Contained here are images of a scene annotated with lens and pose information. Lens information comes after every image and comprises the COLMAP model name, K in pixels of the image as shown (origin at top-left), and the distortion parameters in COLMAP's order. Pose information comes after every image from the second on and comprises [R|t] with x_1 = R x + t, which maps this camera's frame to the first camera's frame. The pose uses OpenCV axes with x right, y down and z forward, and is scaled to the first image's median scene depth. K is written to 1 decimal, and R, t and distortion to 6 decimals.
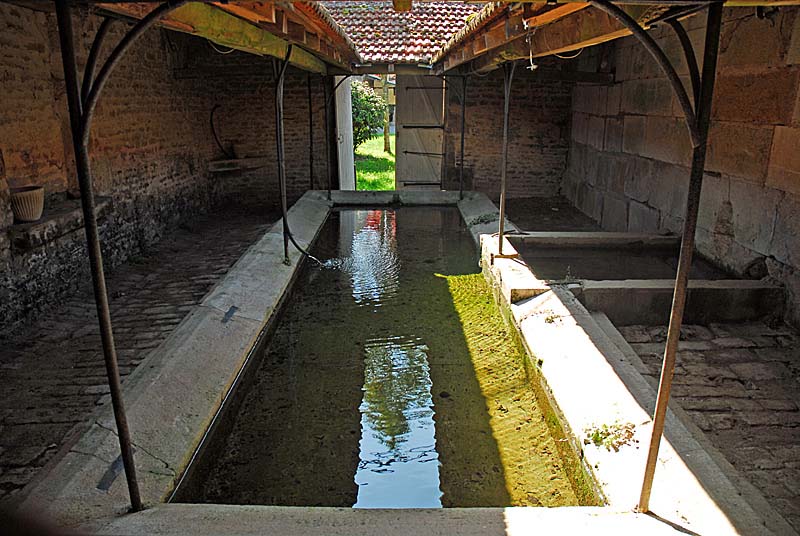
lens RADIAL K [[615.7, 0, 400.3], [0, 615.7, 276.3], [0, 0, 1]] dist [-0.168695, 0.151408]
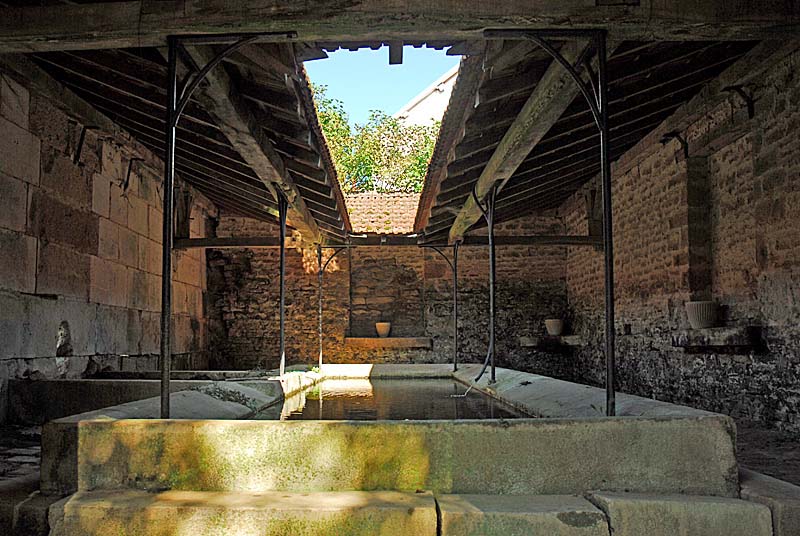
lens RADIAL K [[703.8, 0, 378.6], [0, 703.8, 280.6], [0, 0, 1]] dist [-0.133453, 0.118475]
pose [[-0.999844, 0.004229, 0.017122, -0.016375], [0.007535, 0.980188, 0.197927, -0.414018], [-0.015946, 0.198025, -0.980067, 2.077099]]
